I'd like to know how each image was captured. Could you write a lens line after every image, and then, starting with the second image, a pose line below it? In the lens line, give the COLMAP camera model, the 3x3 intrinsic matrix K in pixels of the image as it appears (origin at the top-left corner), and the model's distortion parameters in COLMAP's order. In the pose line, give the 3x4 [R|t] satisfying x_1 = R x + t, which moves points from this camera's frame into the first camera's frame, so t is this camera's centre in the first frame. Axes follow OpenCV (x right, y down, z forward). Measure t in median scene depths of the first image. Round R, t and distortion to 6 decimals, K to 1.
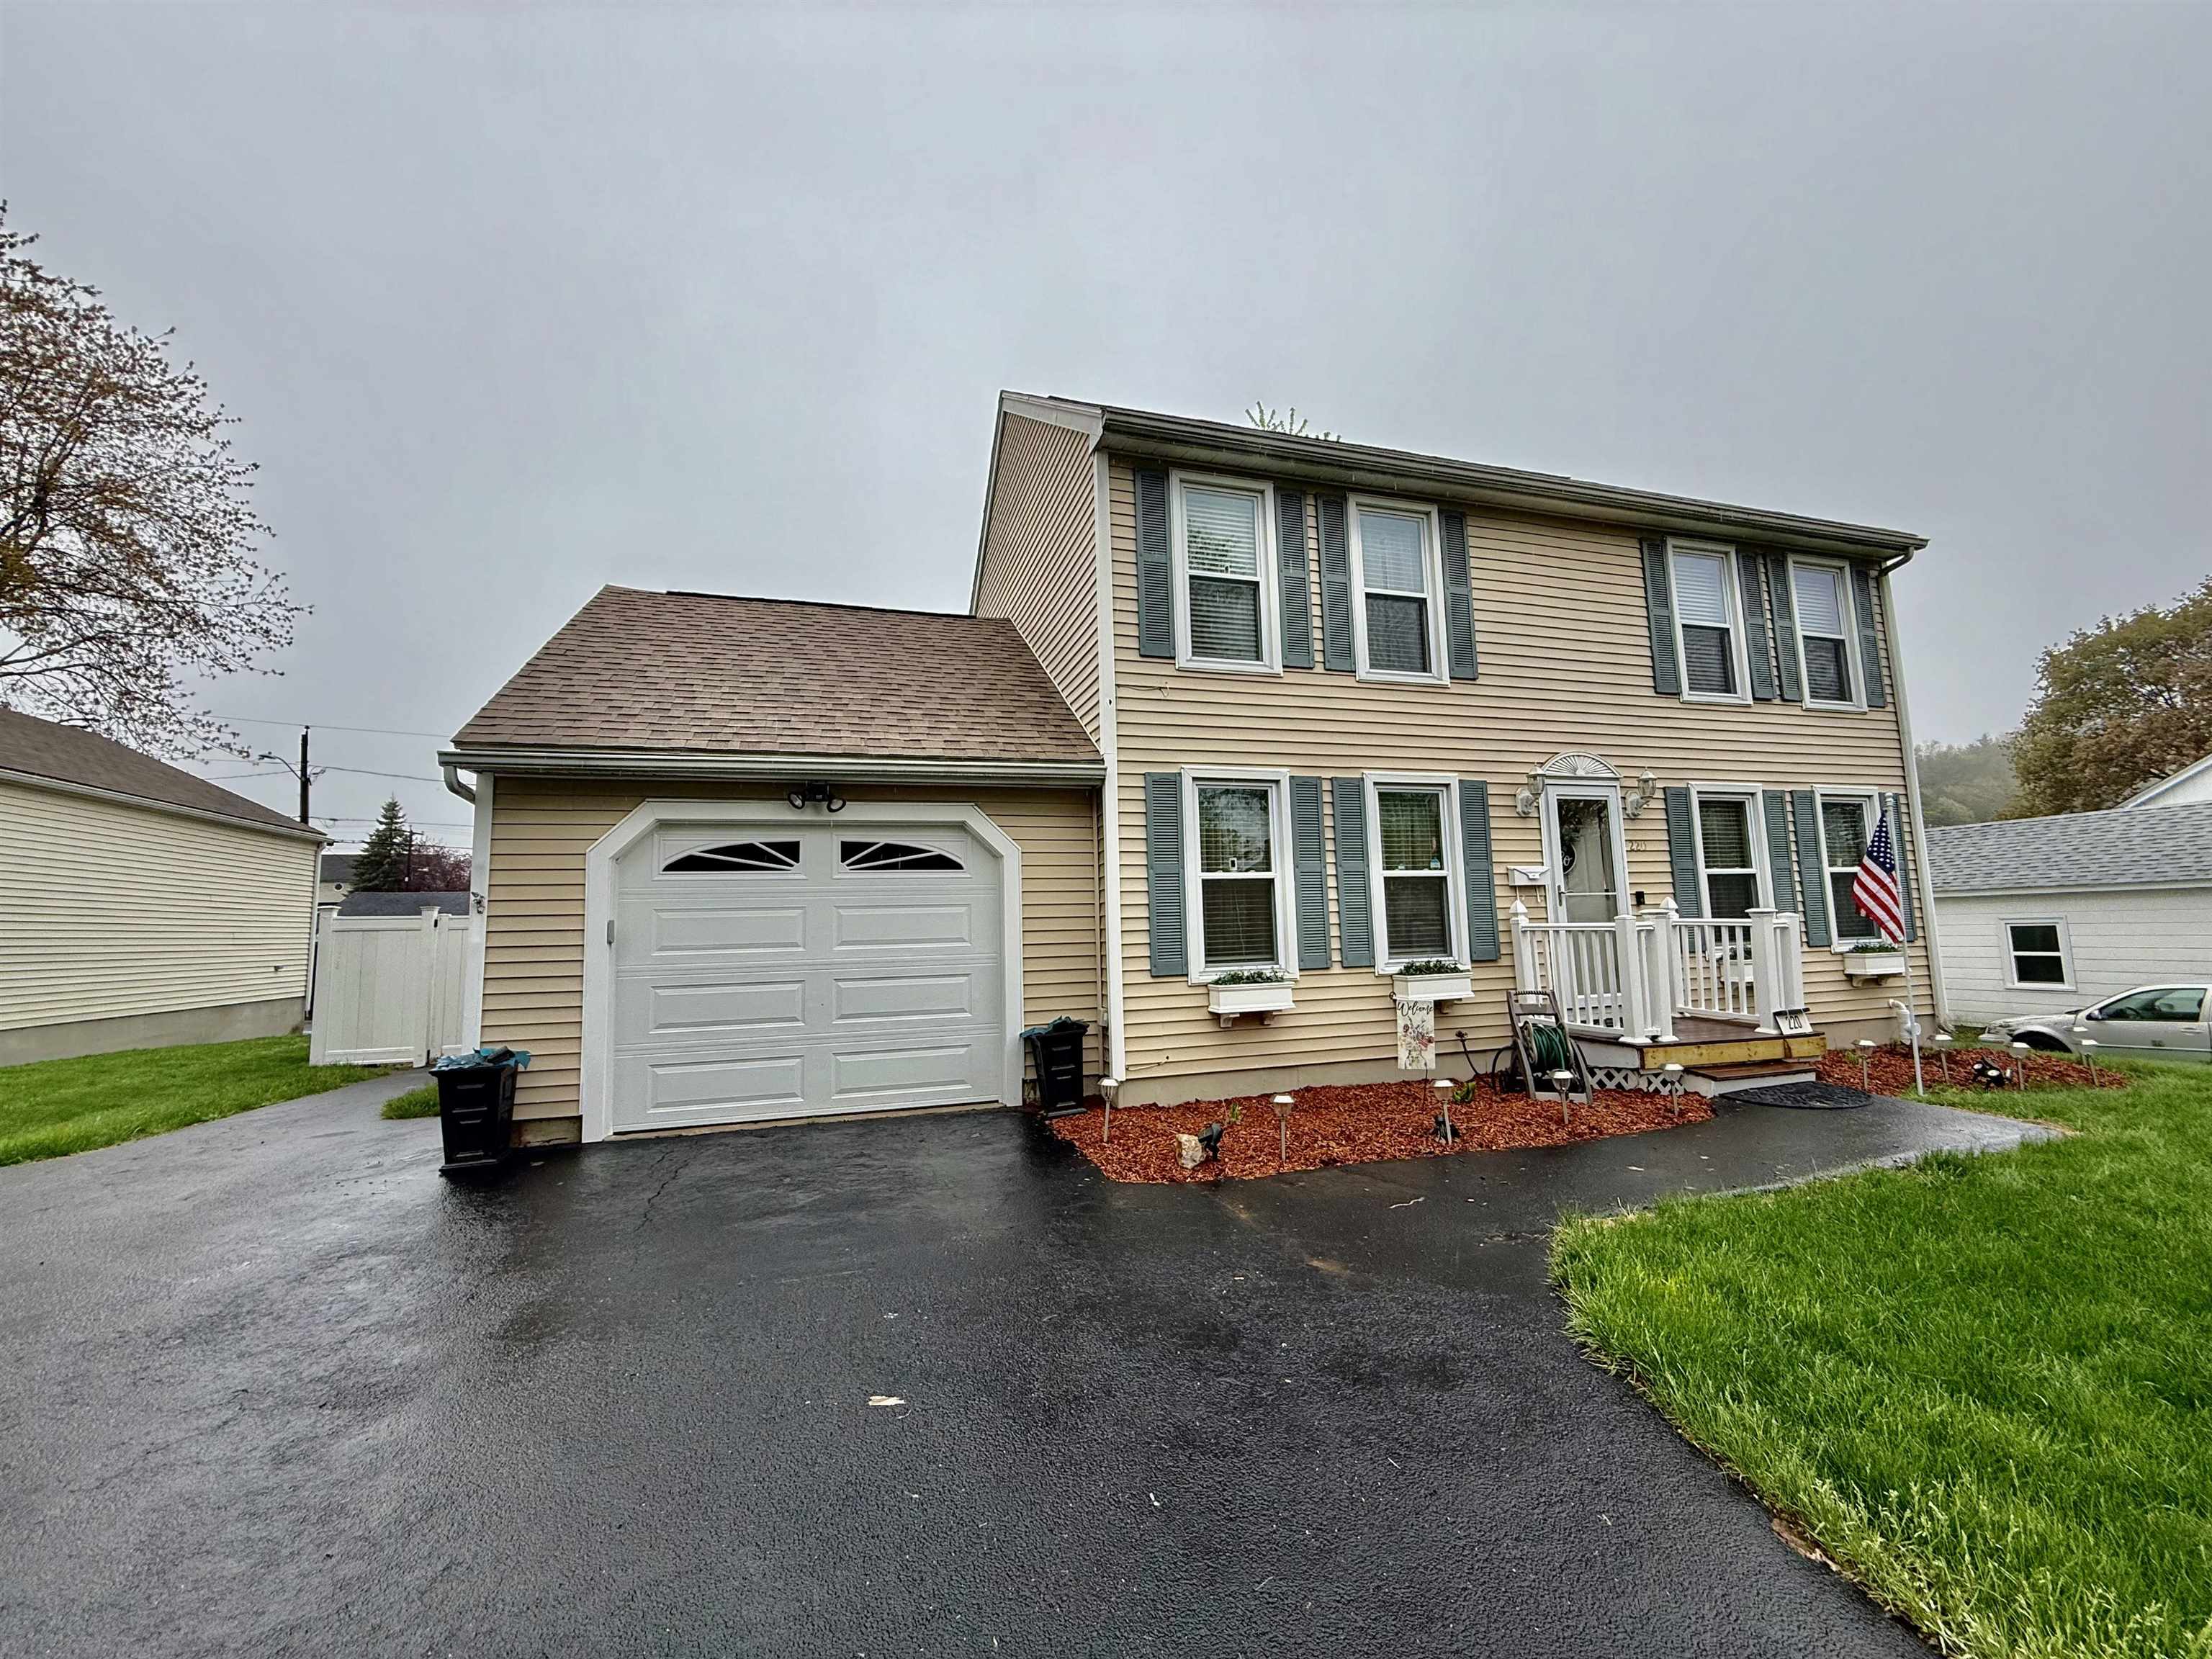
lens RADIAL K [[879.0, 0, 1105.6], [0, 879.0, 832.1], [0, 0, 1]] dist [-0.000939, 0.000466]
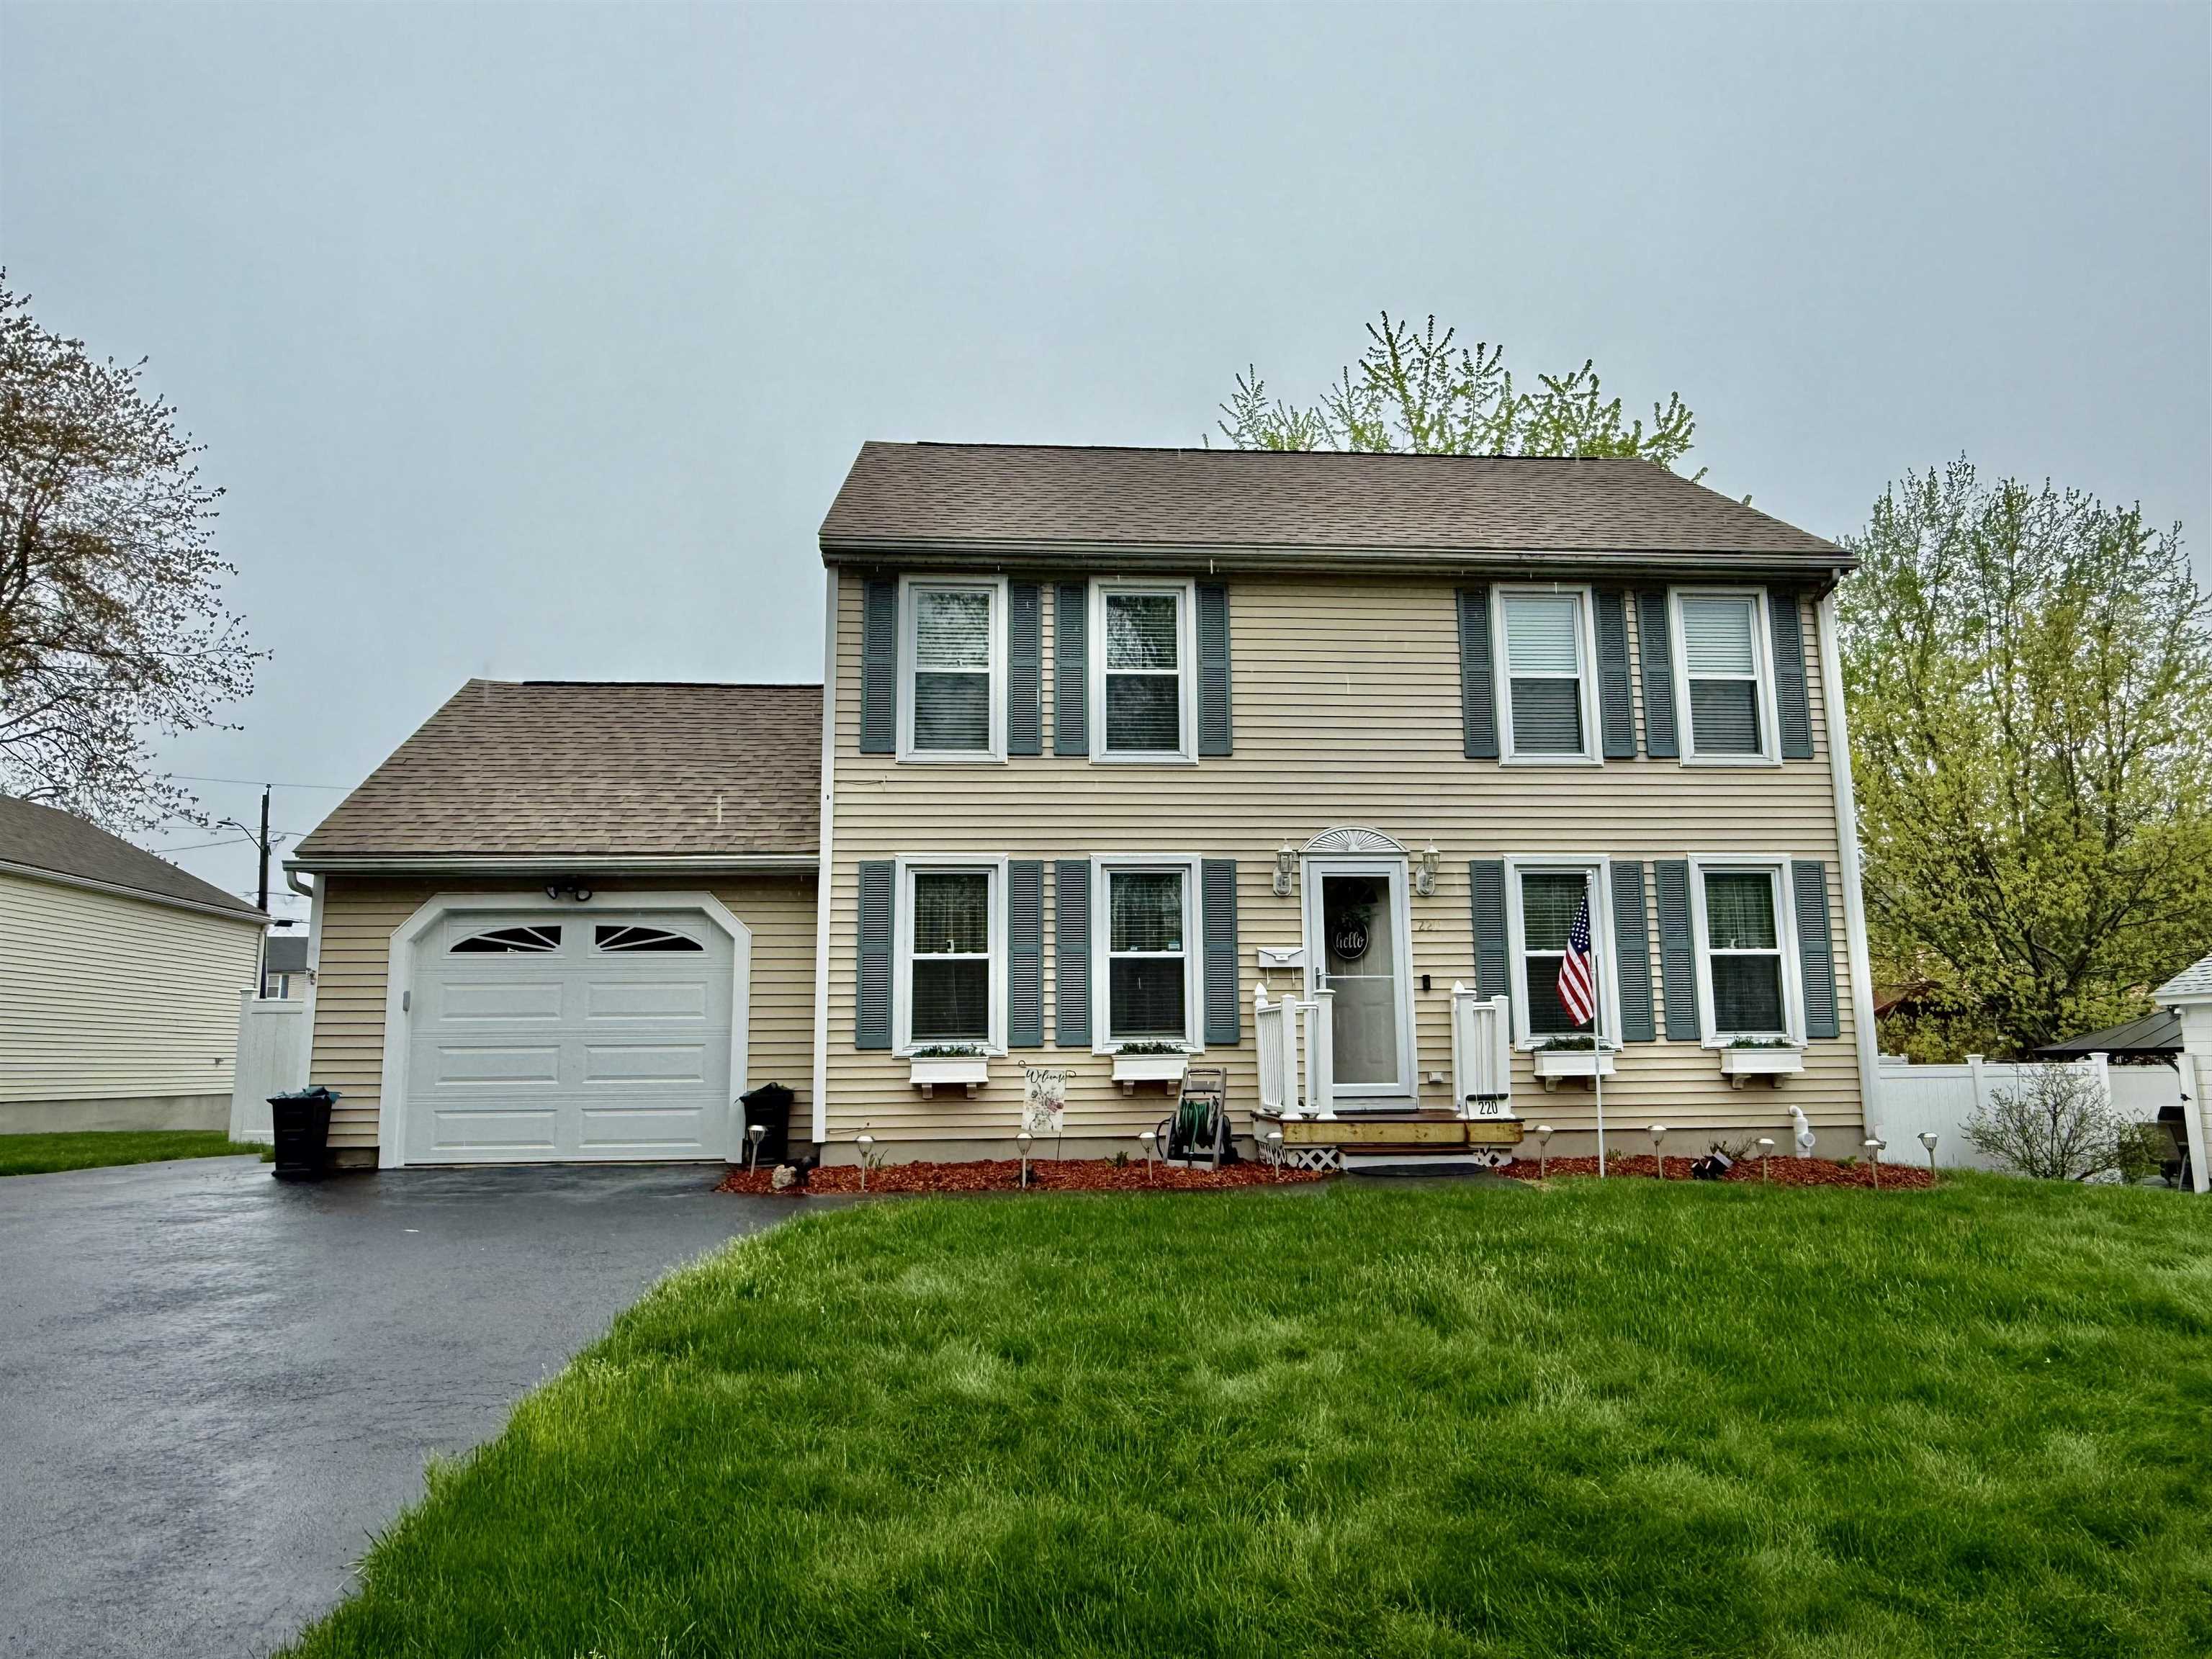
lens RADIAL K [[1435.9, 0, 1116.6], [0, 1435.9, 827.8], [0, 0, 1]] dist [-0.000314, 0.001092]
pose [[0.975969, -0.018826, -0.217096, 0.628449], [0.008359, 0.998762, -0.049030, -0.016264], [0.217751, 0.046037, 0.974918, -0.561371]]
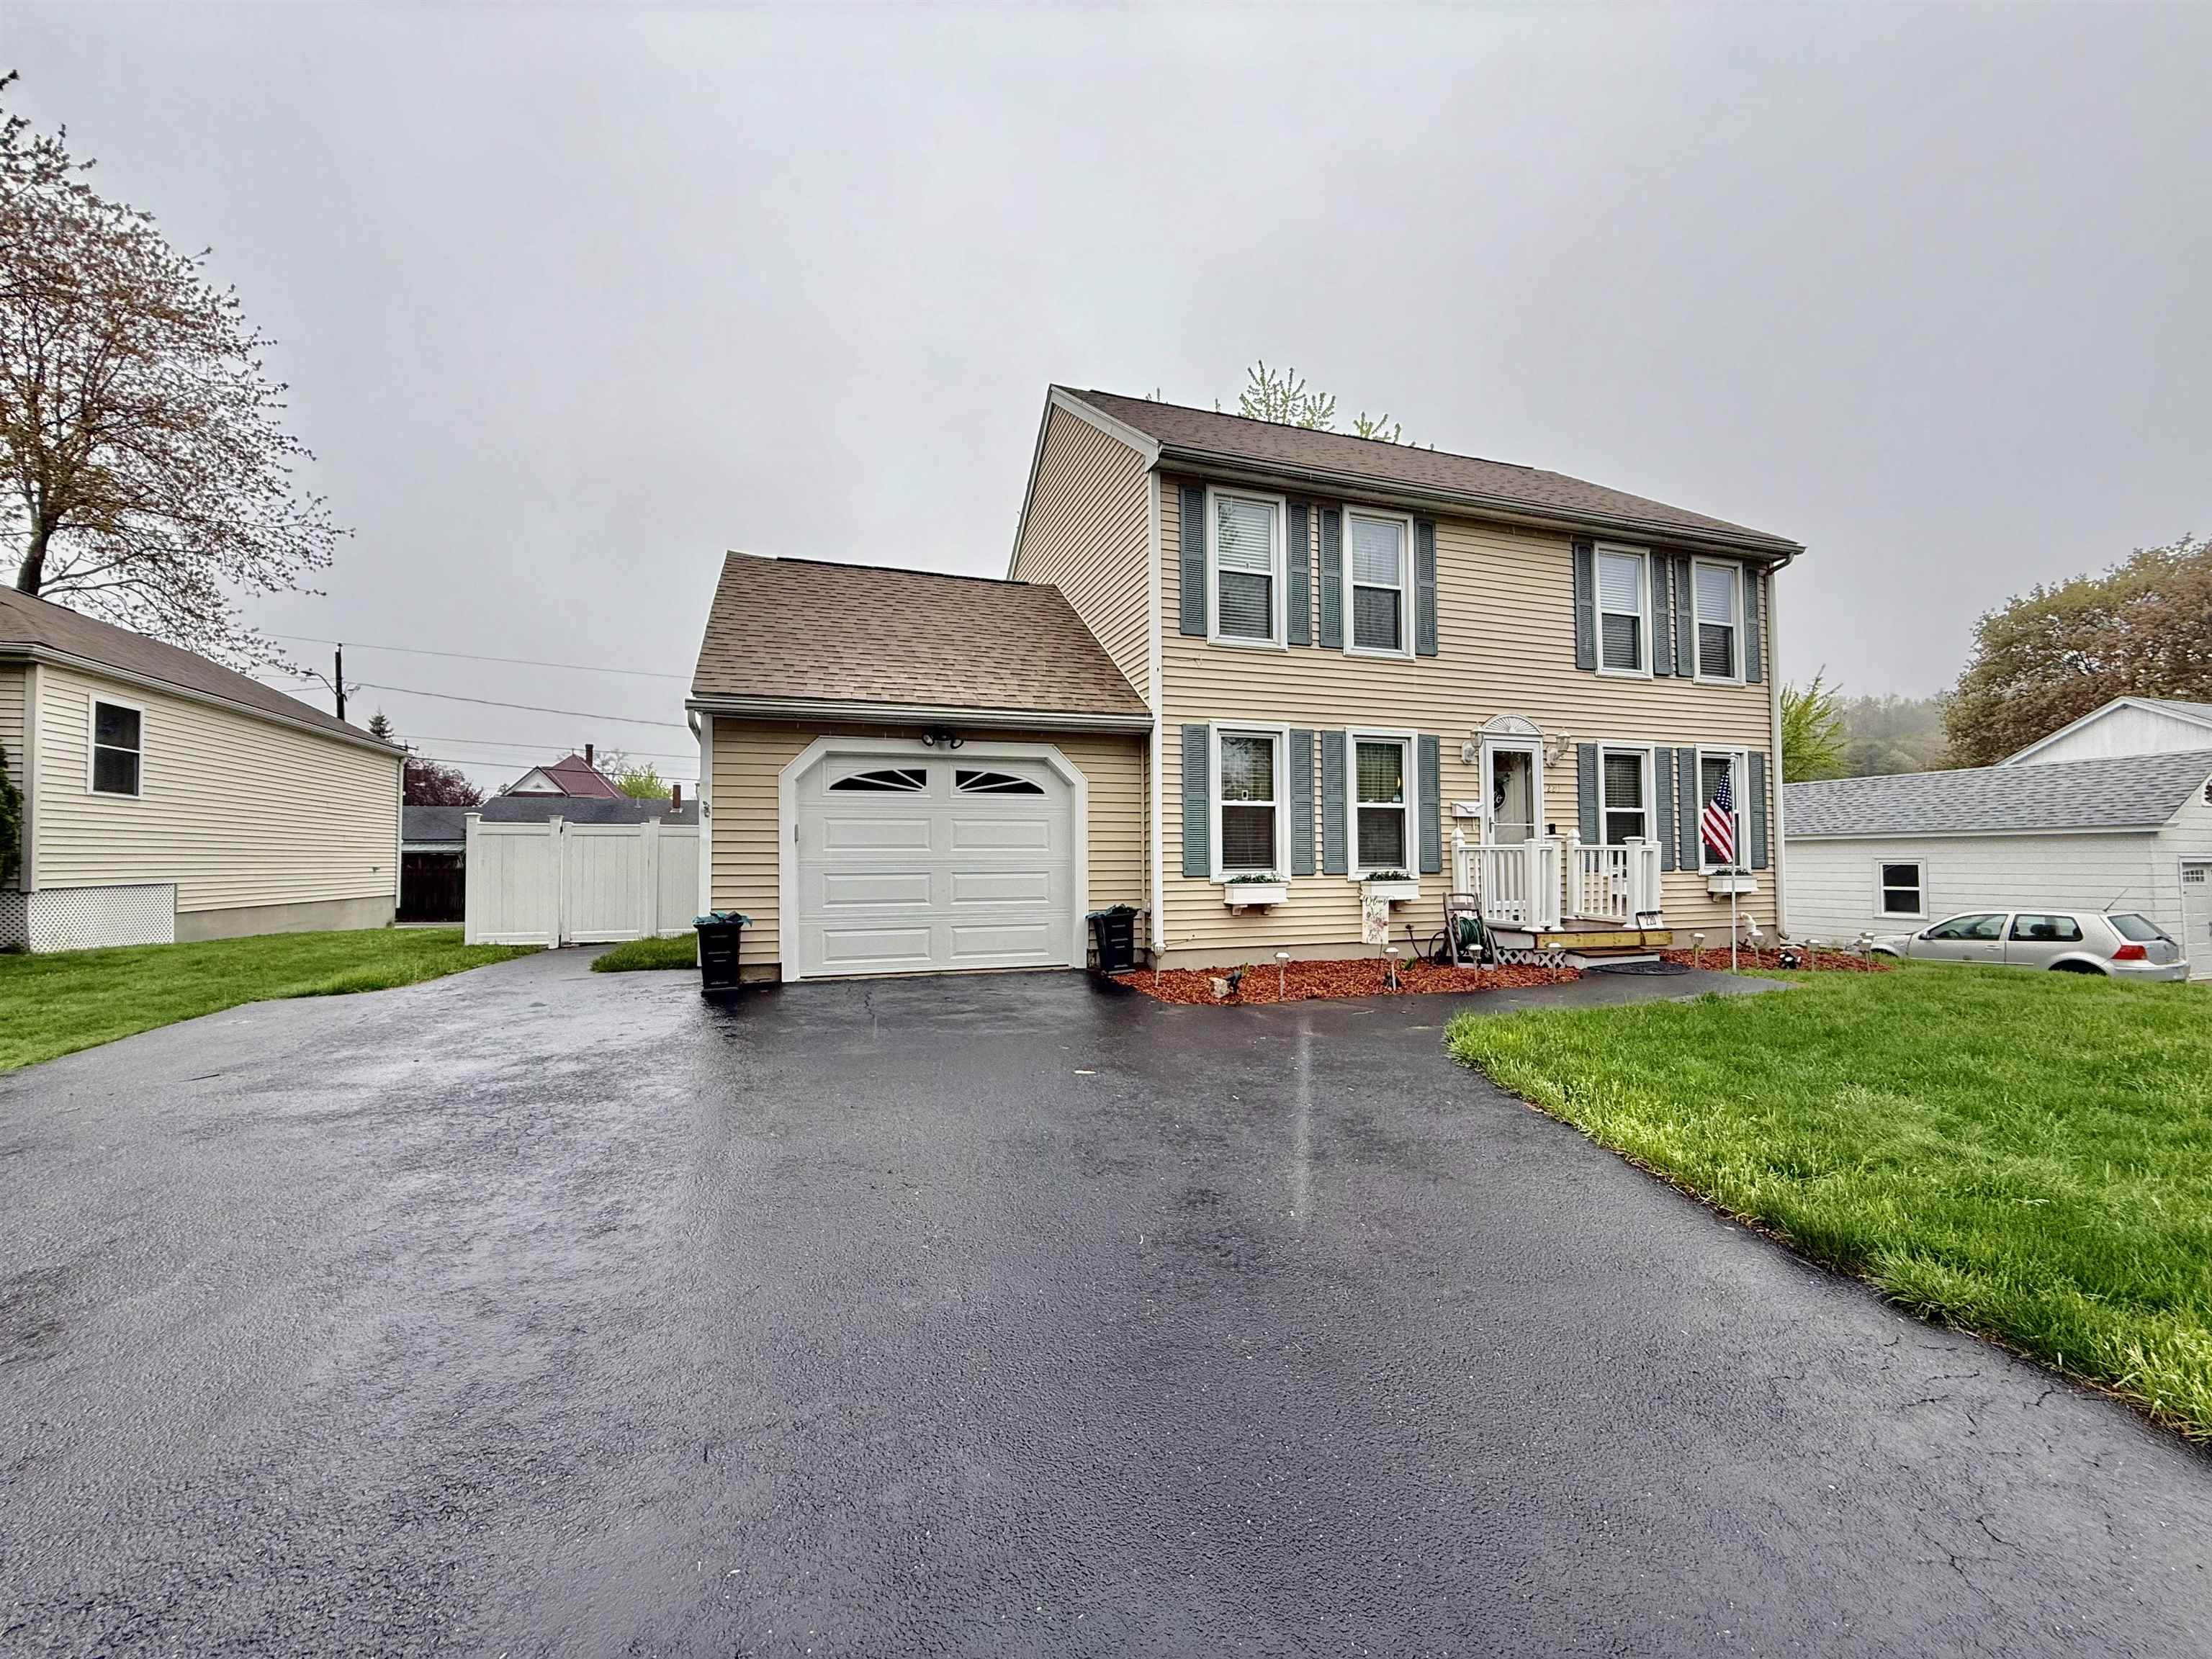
lens RADIAL K [[879.0, 0, 1106.6], [0, 879.0, 831.6], [0, 0, 1]] dist [-0.000939, 0.000466]
pose [[0.999283, 0.022575, 0.030409, -0.089744], [-0.024864, 0.996711, 0.077135, -0.004751], [-0.028568, -0.077836, 0.996557, -0.277776]]
